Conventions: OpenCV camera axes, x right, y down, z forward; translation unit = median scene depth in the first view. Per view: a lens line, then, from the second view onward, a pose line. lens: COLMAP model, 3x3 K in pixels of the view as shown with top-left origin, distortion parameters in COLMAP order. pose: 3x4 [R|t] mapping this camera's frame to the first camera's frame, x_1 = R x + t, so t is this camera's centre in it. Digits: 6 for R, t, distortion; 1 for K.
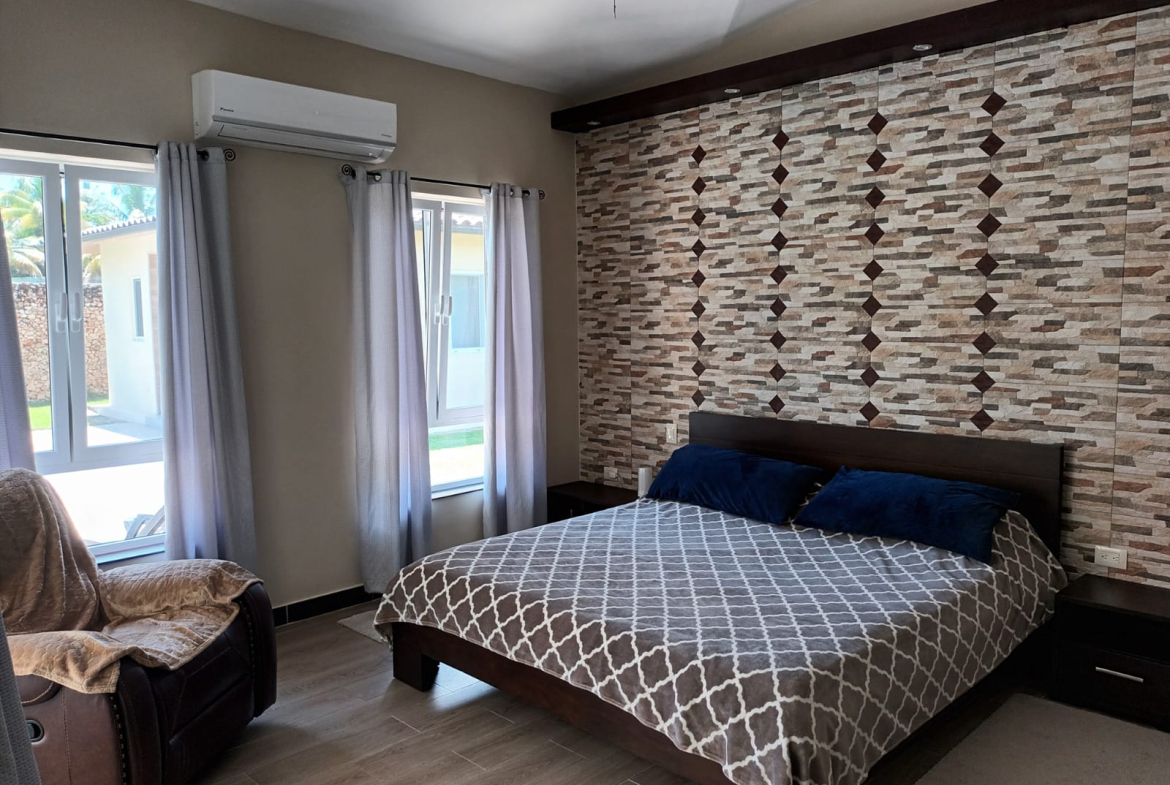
lens RADIAL K [[870.3, 0, 588.2], [0, 870.3, 398.8], [0, 0, 1]] dist [0.080752, -0.086166]
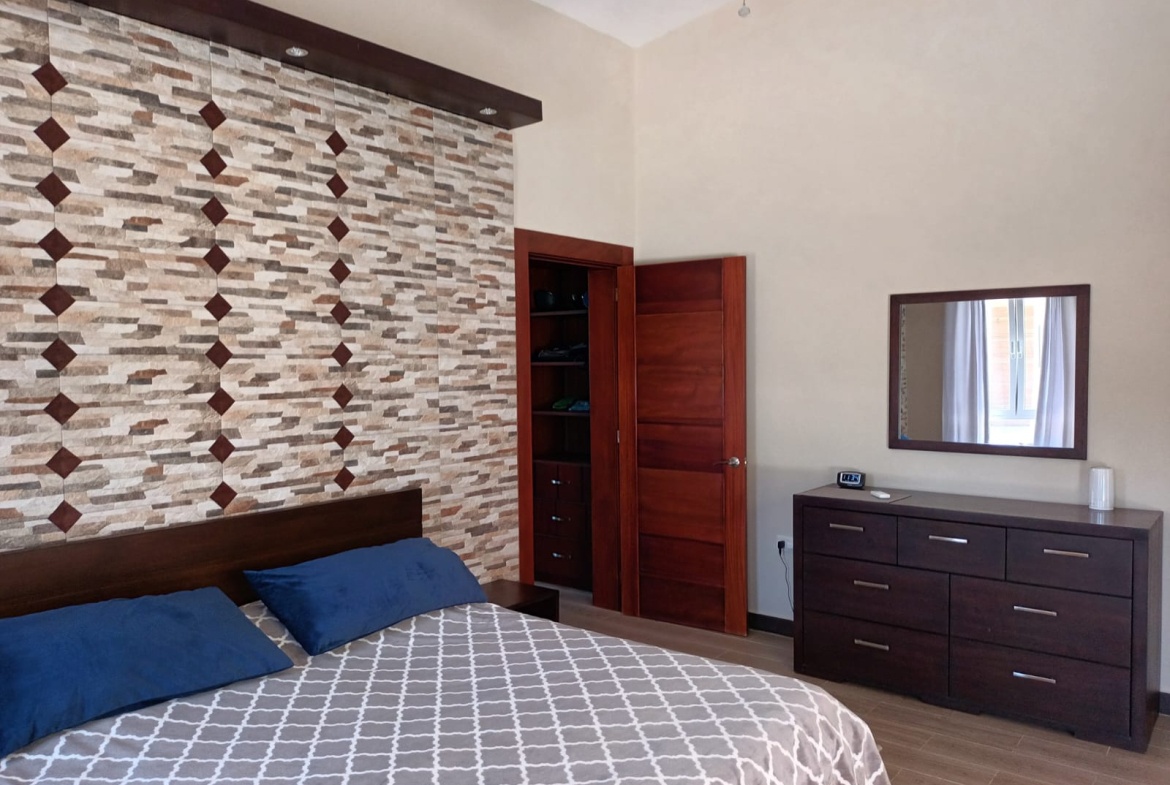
lens RADIAL K [[870.3, 0, 592.7], [0, 870.3, 385.5], [0, 0, 1]] dist [0.080752, -0.086166]
pose [[-0.101189, -0.027749, 0.994480, -0.469990], [0.099068, 0.994362, 0.037826, -0.078245], [-0.989922, 0.102348, -0.097869, 0.781054]]
